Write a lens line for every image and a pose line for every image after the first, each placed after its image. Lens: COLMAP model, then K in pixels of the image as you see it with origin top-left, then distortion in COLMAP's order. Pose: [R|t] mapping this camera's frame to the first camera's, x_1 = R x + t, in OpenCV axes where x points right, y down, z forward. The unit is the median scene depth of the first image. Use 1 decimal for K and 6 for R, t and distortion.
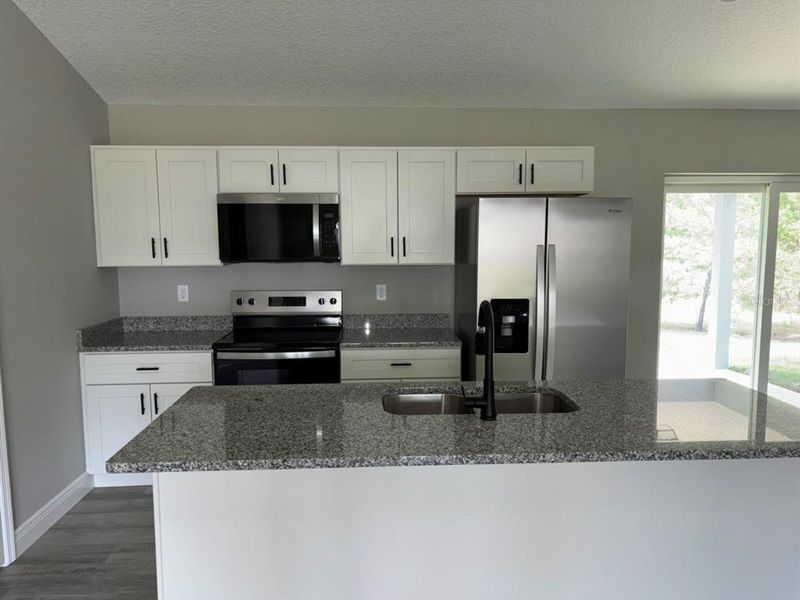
lens RADIAL K [[601.9, 0, 401.2], [0, 601.9, 306.2], [0, 0, 1]] dist [0.049490, -0.044224]
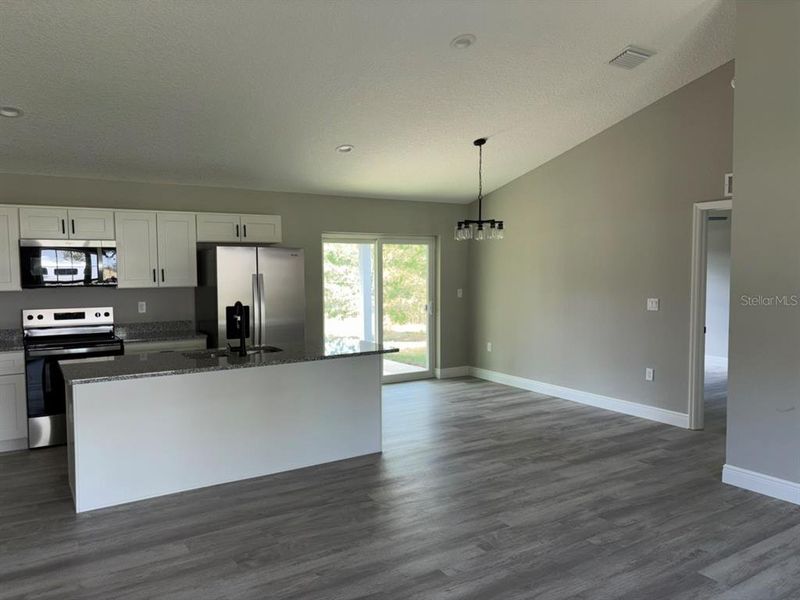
lens RADIAL K [[601.9, 0, 401.2], [0, 601.9, 306.2], [0, 0, 1]] dist [0.049490, -0.044224]
pose [[0.872121, -0.033149, 0.488166, -0.221847], [0.054954, 0.998026, -0.030405, 0.058190], [-0.486195, 0.053344, 0.872221, -0.627999]]
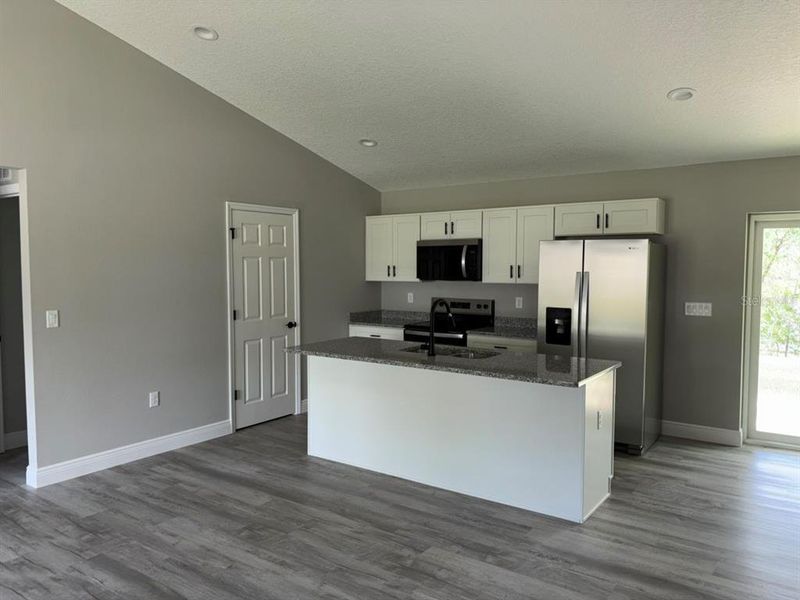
lens RADIAL K [[601.9, 0, 401.2], [0, 601.9, 306.2], [0, 0, 1]] dist [0.049490, -0.044224]
pose [[0.782594, 0.048623, -0.620631, 0.724937], [-0.073496, 0.997189, -0.014552, 0.030957], [0.618179, 0.057002, 0.783968, -0.368065]]
